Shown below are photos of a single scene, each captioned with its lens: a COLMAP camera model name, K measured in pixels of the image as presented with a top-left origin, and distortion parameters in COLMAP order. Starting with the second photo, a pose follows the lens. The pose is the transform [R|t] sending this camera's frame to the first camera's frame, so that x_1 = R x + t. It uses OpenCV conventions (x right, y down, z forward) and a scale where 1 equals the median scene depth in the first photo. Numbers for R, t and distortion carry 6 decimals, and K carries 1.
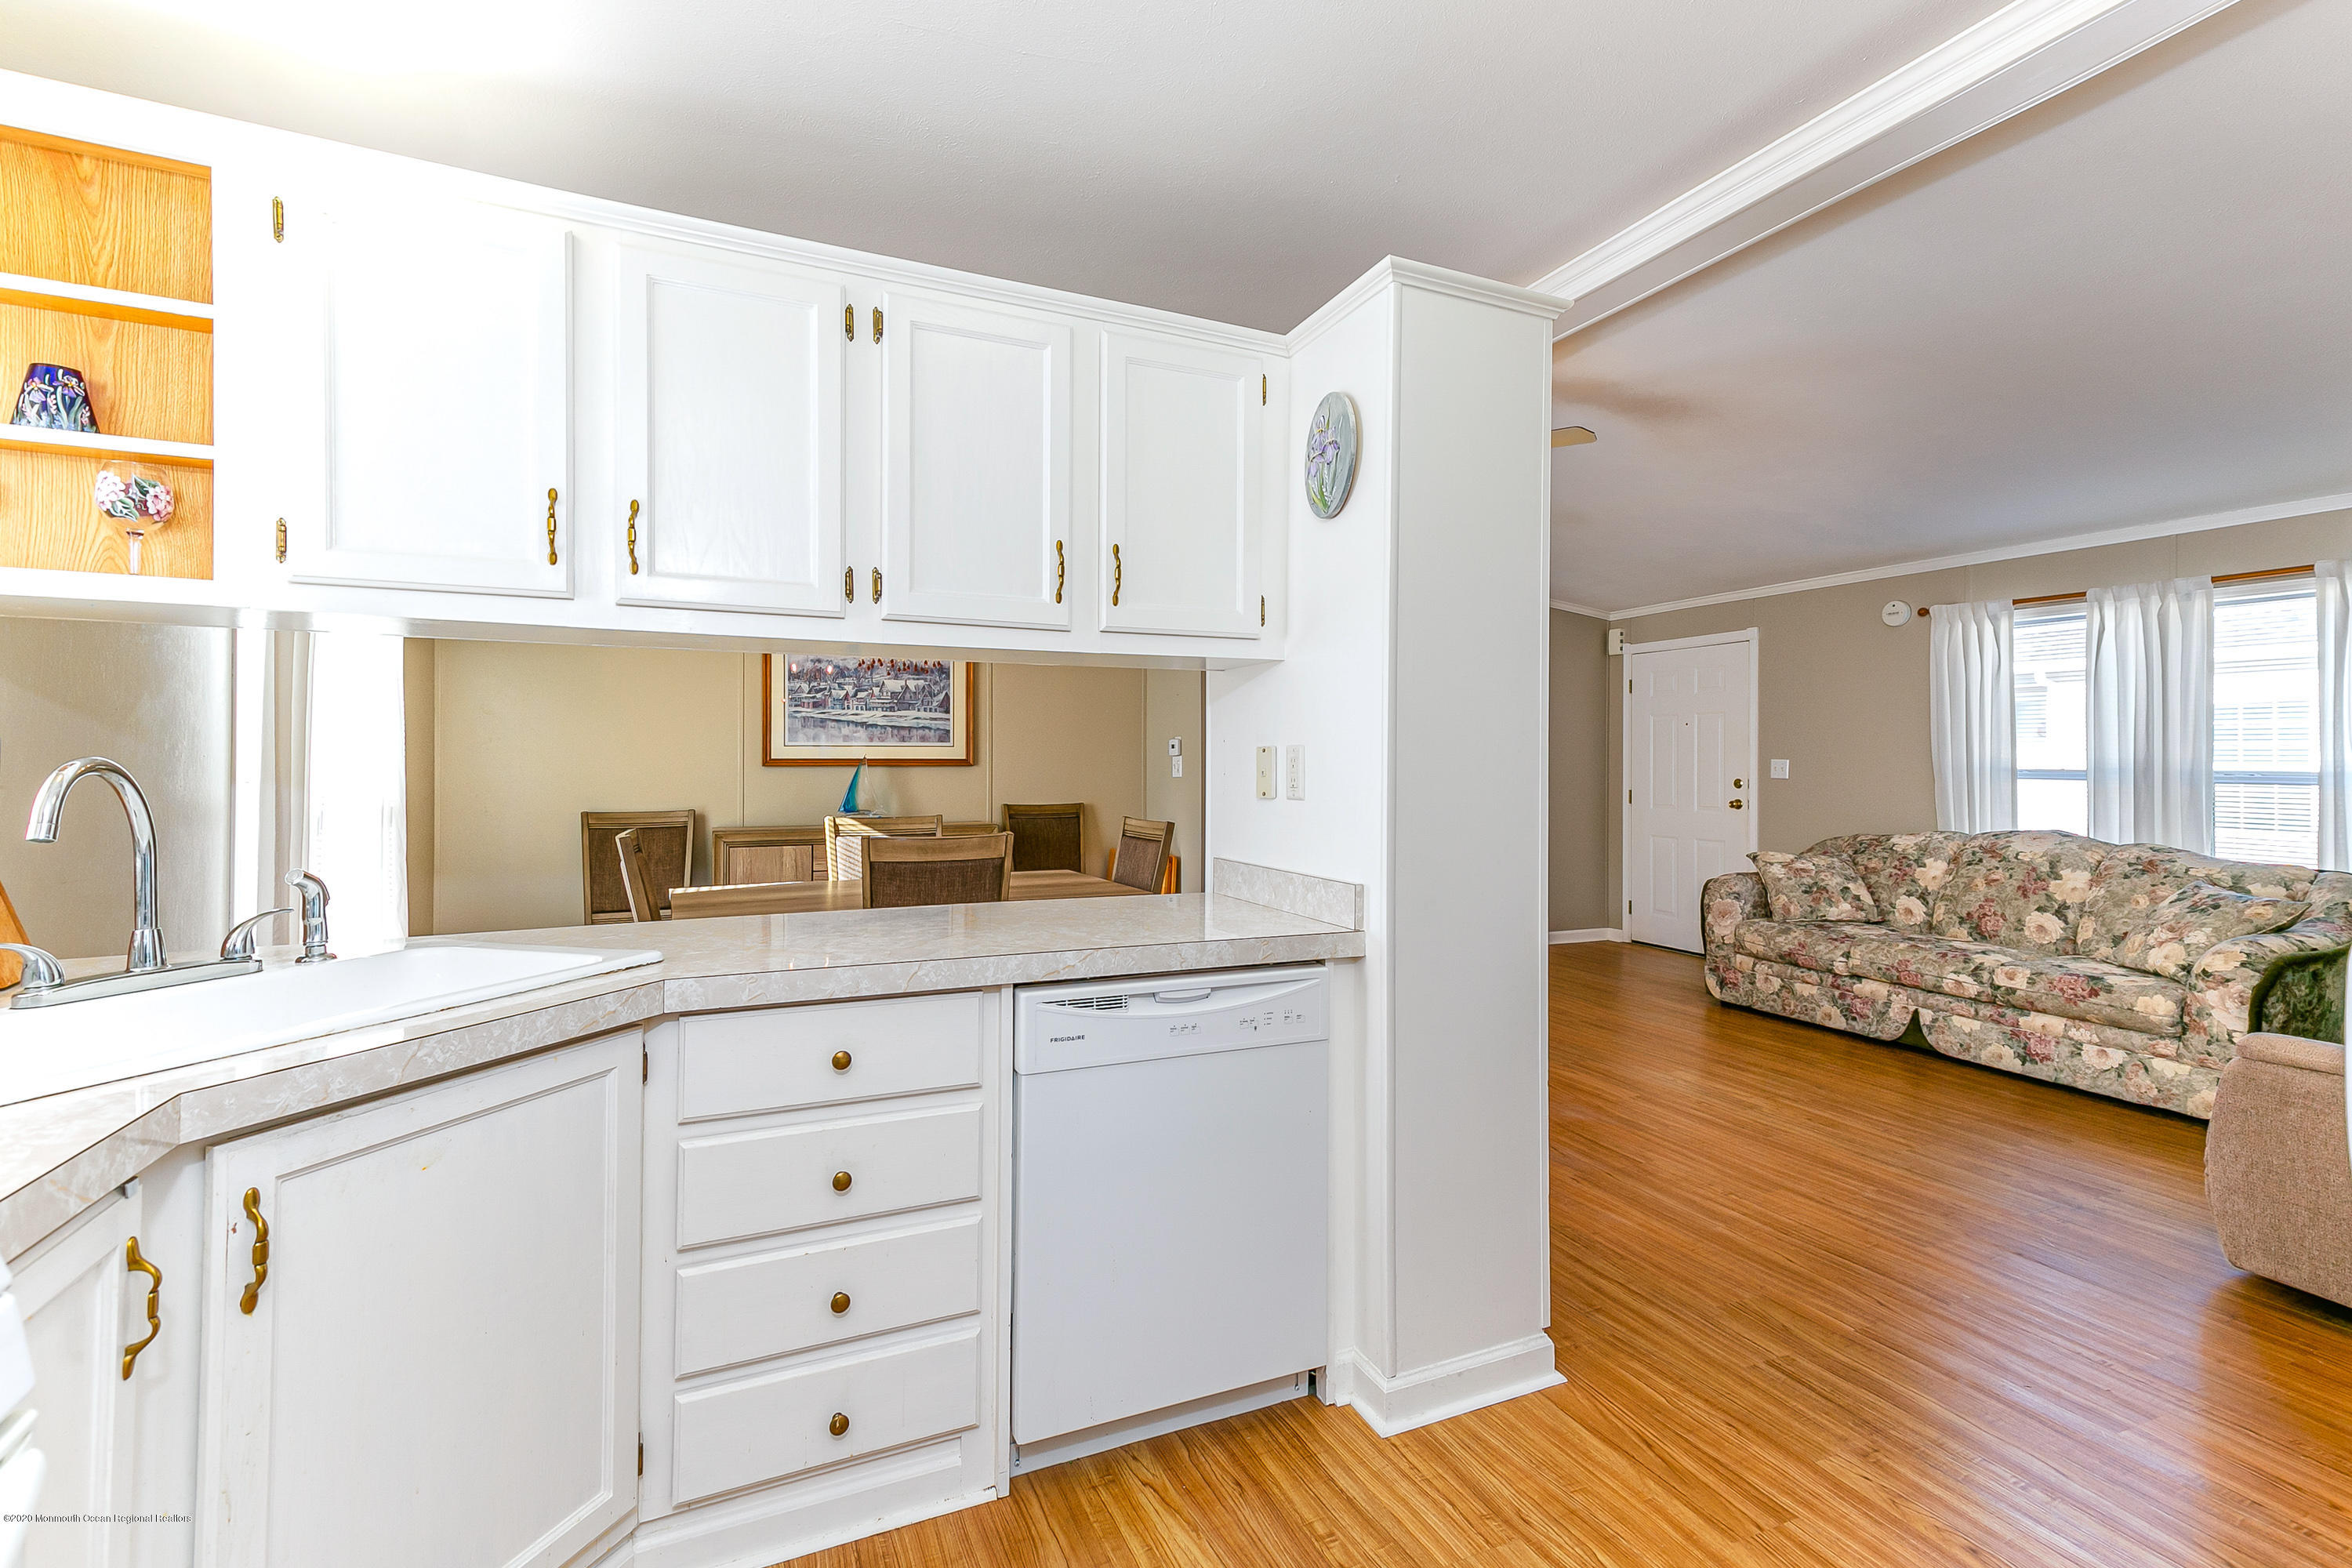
lens RADIAL K [[1079.8, 0, 1206.6], [0, 1079.8, 751.3], [0, 0, 1]] dist [0.032369, -0.000783]
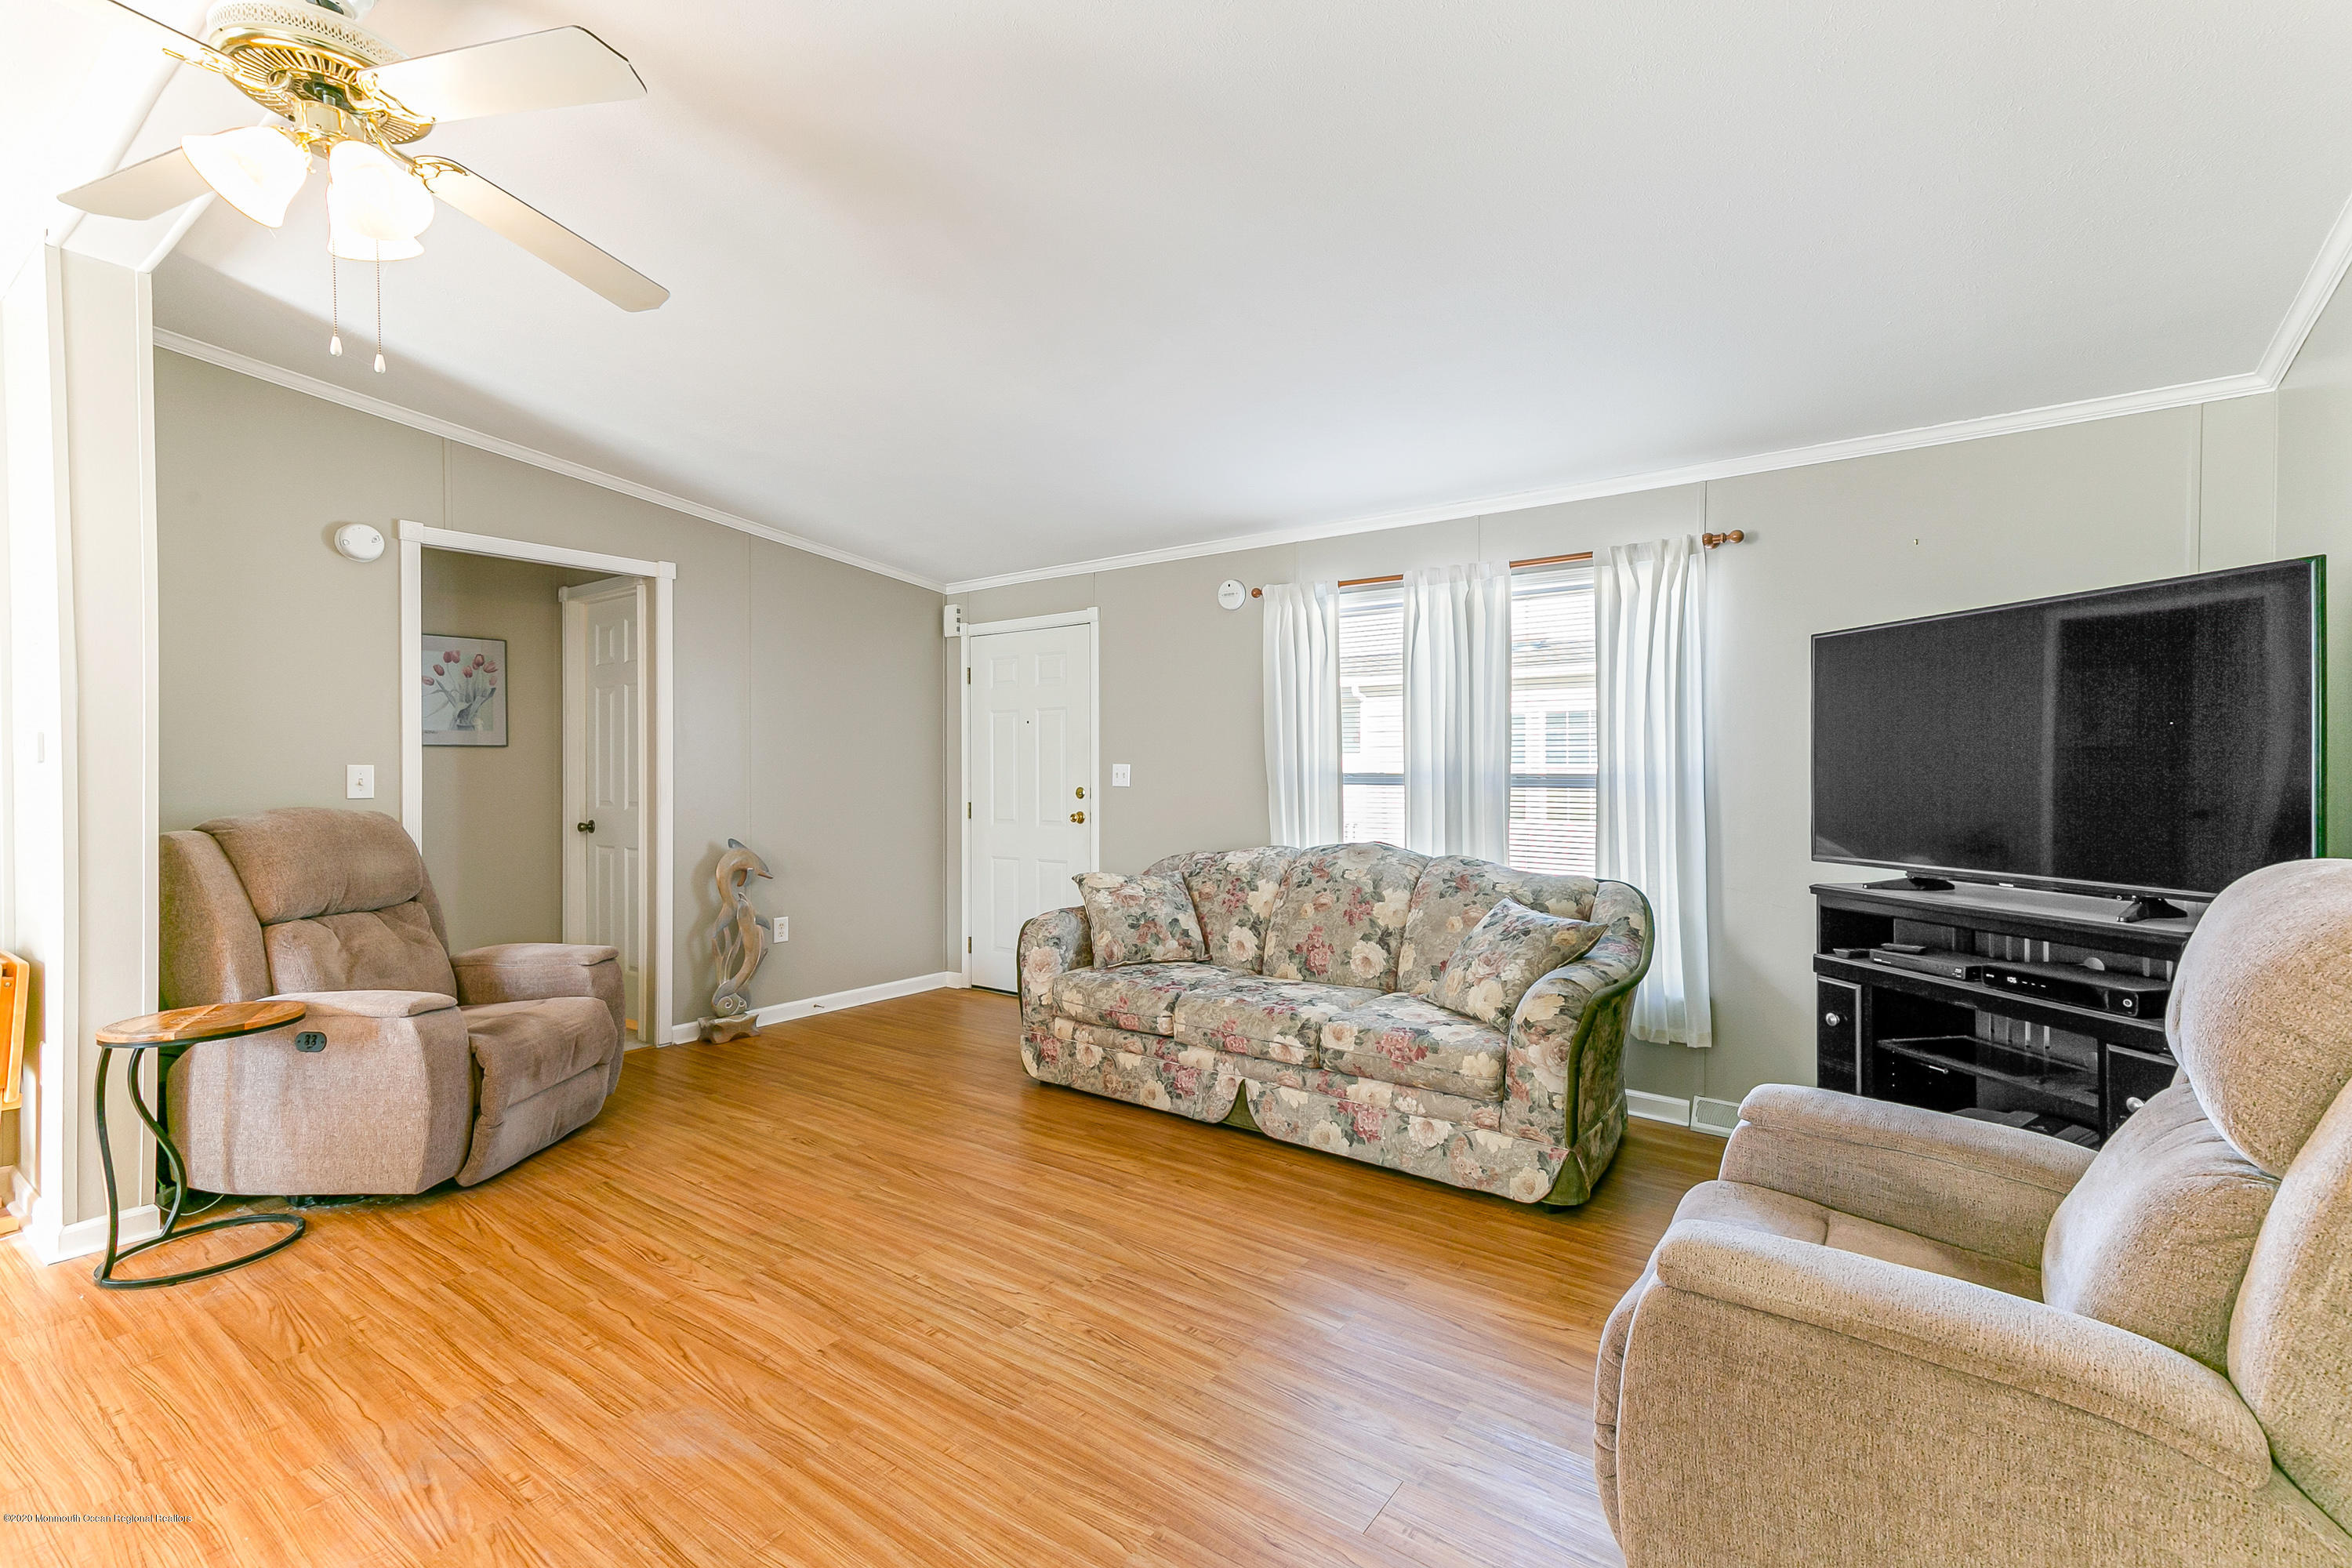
lens RADIAL K [[1058.8, 0, 1199.1], [0, 1058.8, 758.2], [0, 0, 1]] dist [0.029967, -0.000172]
pose [[0.874442, -0.003675, 0.485115, 0.267603], [0.003058, 0.999993, 0.002062, 0.002401], [-0.485120, -0.000320, 0.874448, 0.372359]]
